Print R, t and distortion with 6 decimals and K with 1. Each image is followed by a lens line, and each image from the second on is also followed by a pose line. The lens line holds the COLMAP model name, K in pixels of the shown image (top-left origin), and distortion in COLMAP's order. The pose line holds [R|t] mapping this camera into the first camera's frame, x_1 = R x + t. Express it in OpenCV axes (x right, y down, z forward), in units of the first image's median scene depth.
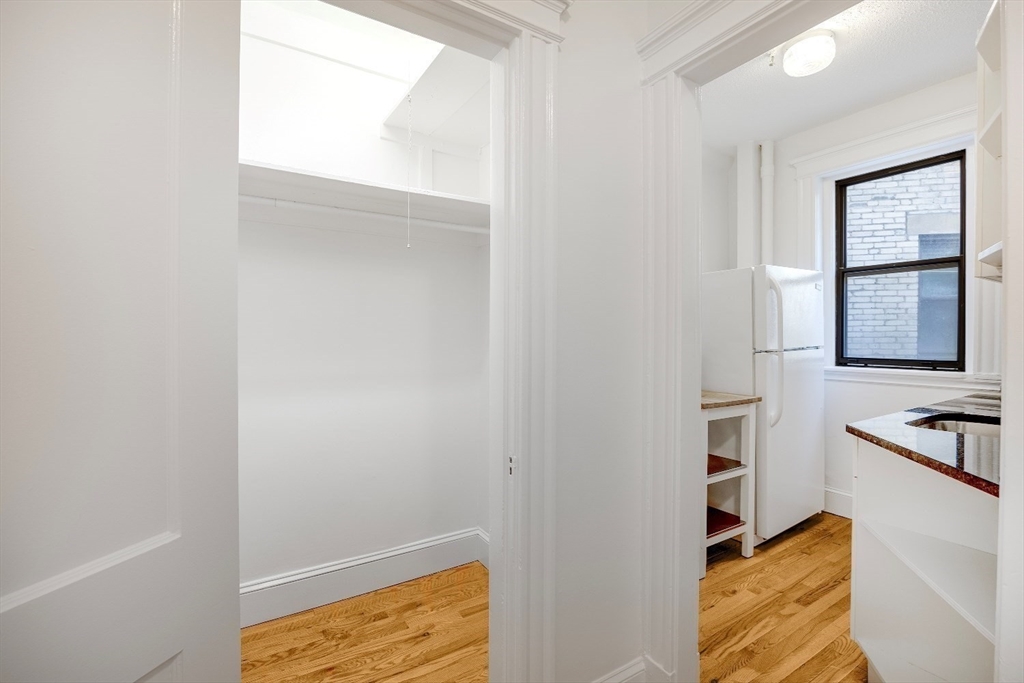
lens RADIAL K [[441.3, 0, 512.0], [0, 441.3, 341.5], [0, 0, 1]] dist [-0.014907, 0.000595]
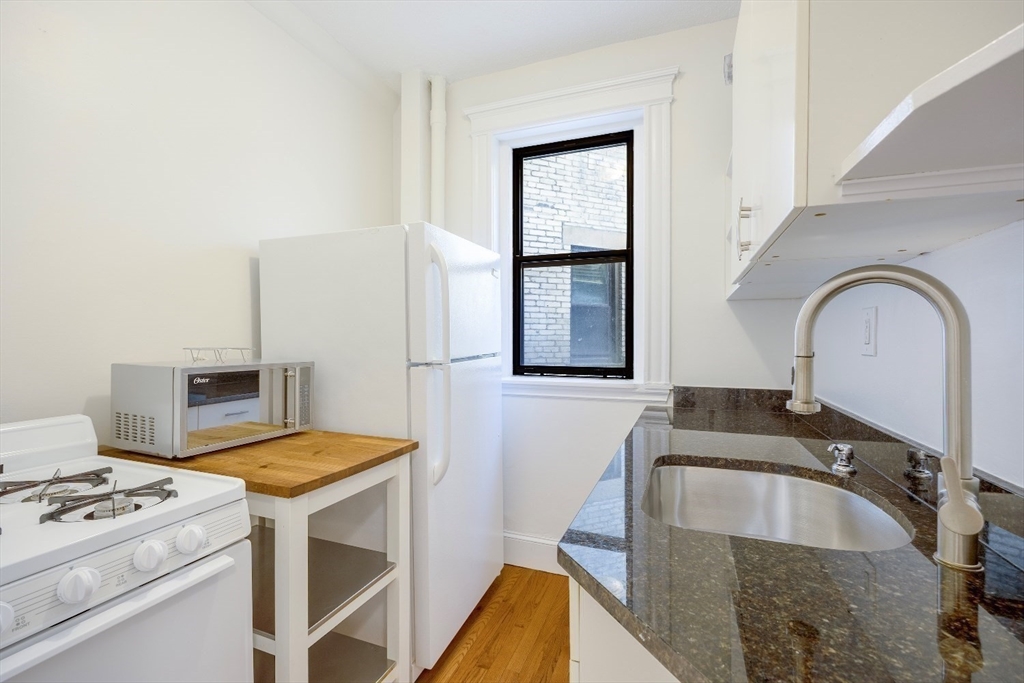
lens RADIAL K [[440.0, 0, 512.0], [0, 440.0, 341.5], [0, 0, 1]] dist [-0.000784, -0.000024]
pose [[0.791497, 0.000304, 0.611173, 0.239118], [0.003832, 0.999978, -0.005460, -0.003937], [-0.611161, 0.006663, 0.791478, 0.353775]]
